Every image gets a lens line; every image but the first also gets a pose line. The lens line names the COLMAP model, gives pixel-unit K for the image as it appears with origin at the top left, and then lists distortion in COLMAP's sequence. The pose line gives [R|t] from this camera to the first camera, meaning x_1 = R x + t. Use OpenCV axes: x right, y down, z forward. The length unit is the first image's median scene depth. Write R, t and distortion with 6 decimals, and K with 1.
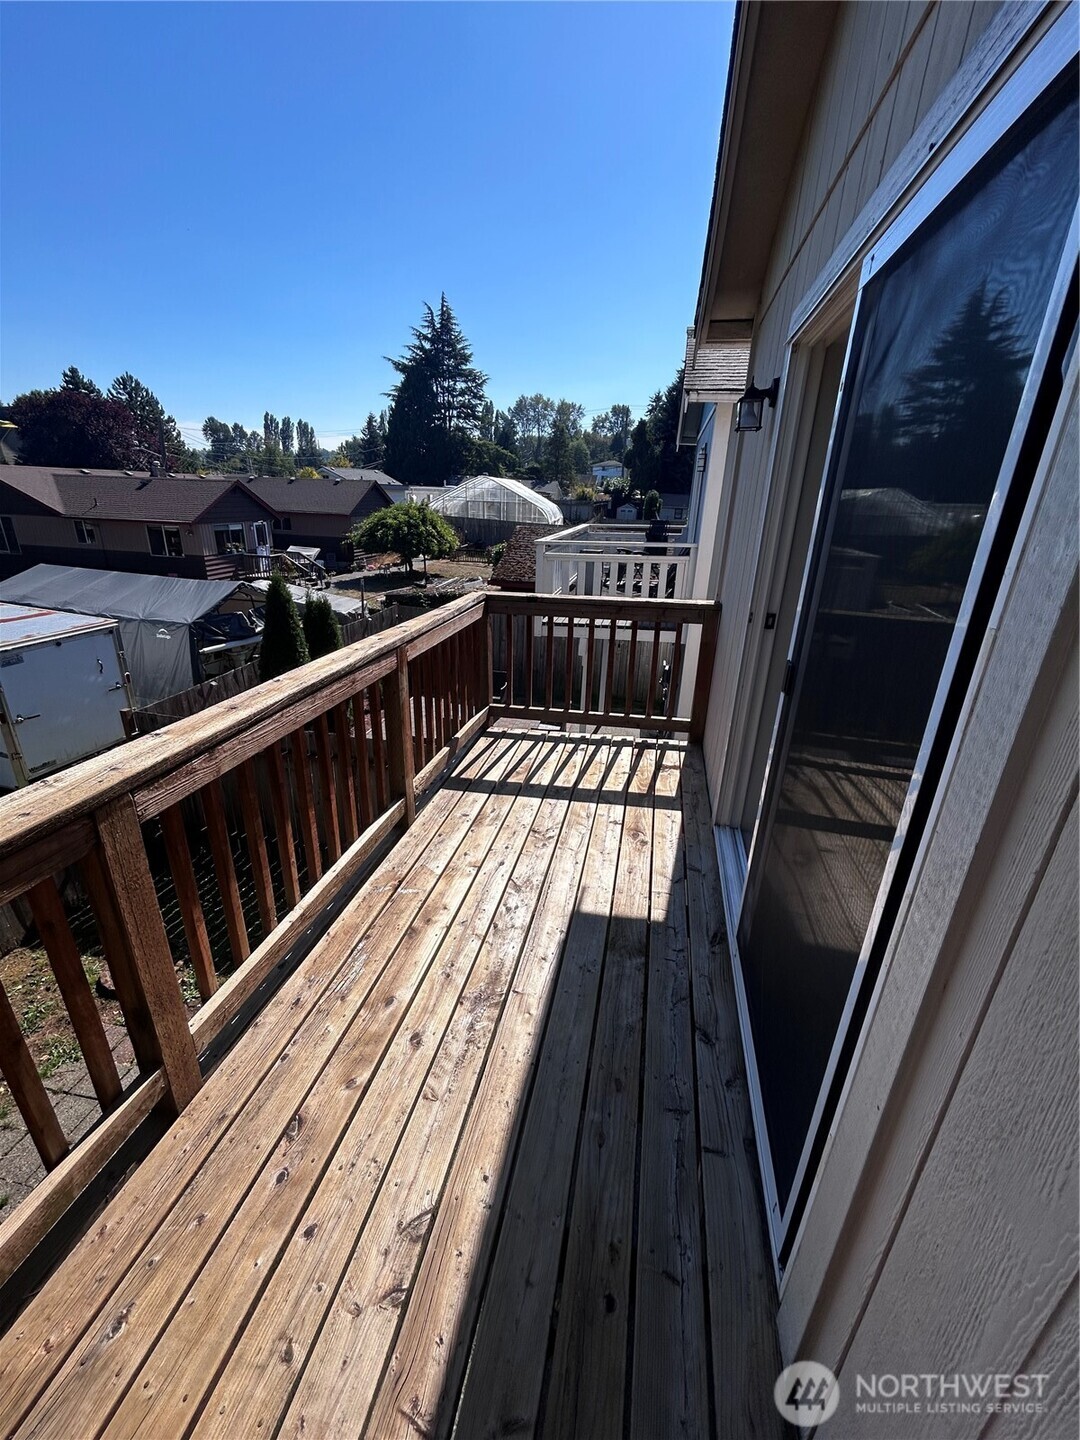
lens RADIAL K [[581.4, 0, 534.6], [0, 581.4, 722.5], [0, 0, 1]] dist [0.000585, 0.000302]
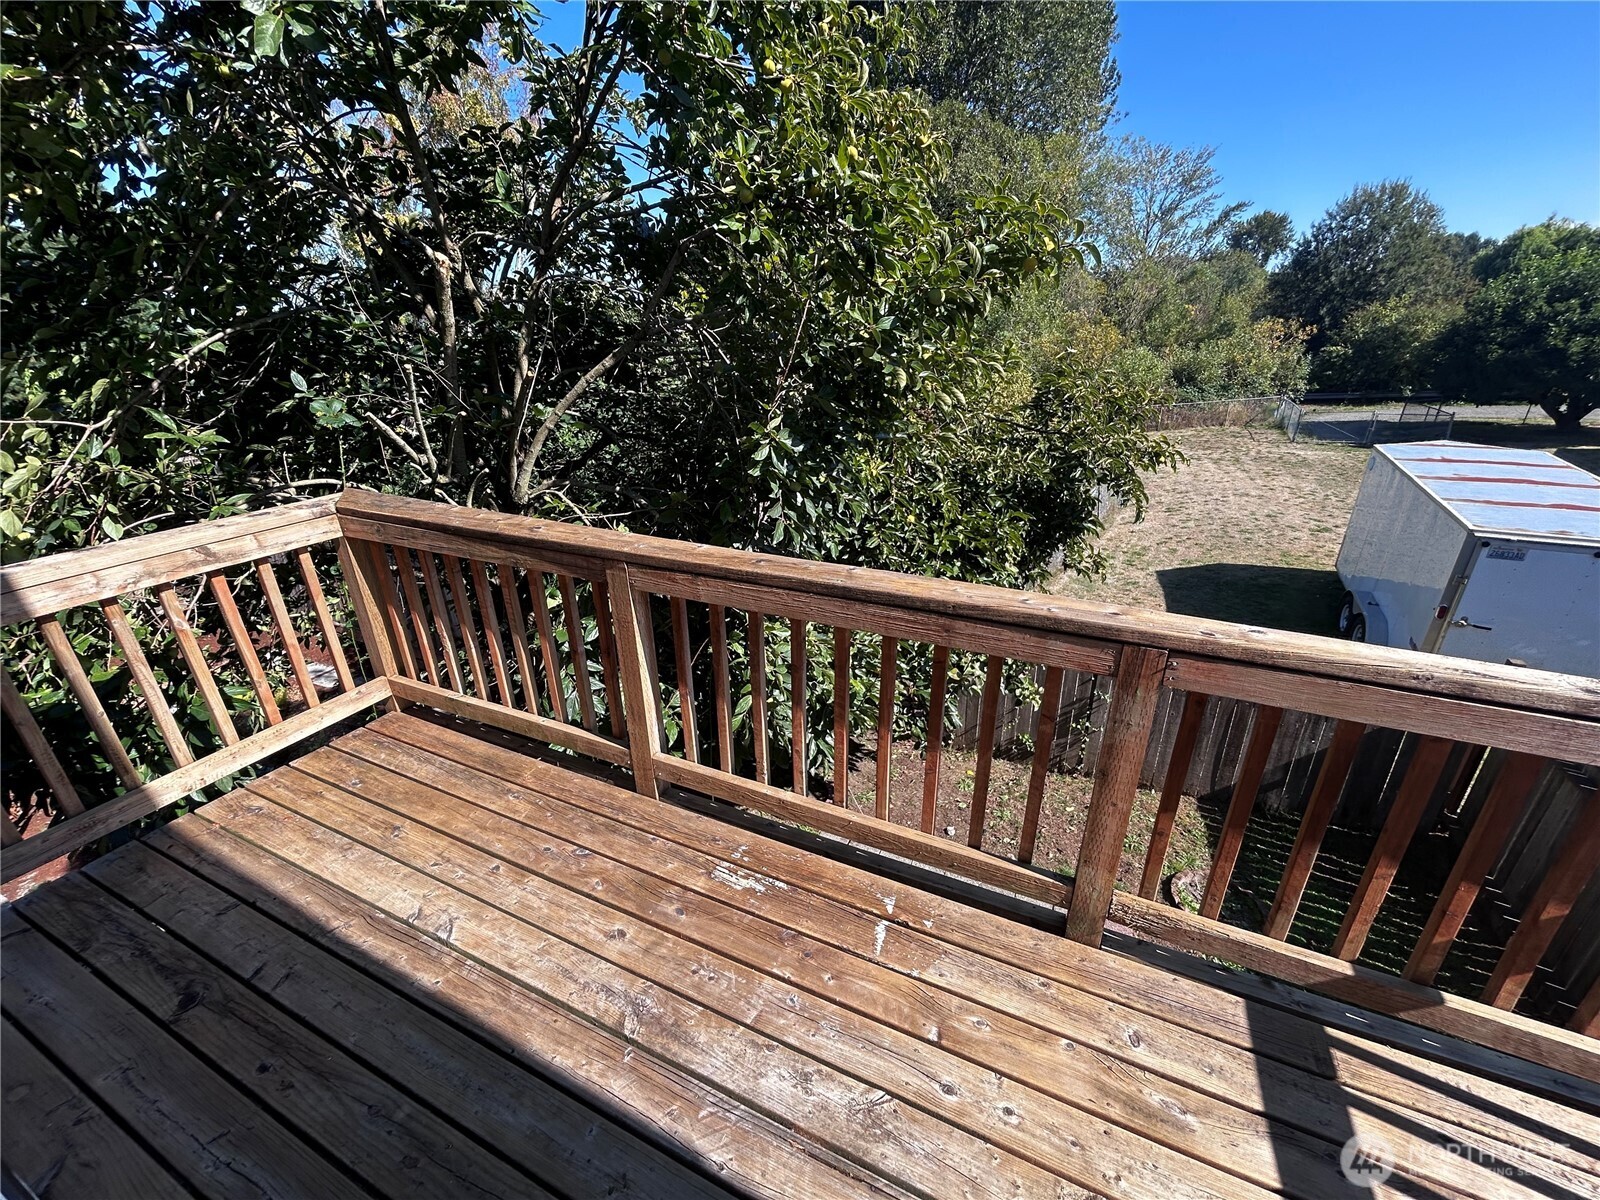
lens RADIAL K [[646.0, 0, 803.5], [0, 646.0, 600.3], [0, 0, 1]] dist [0.000585, 0.000302]
pose [[-0.224367, 0.358138, -0.906309, 0.307965], [-0.342470, 0.841720, 0.417398, -0.284439], [0.912345, 0.404034, -0.066203, 0.725140]]
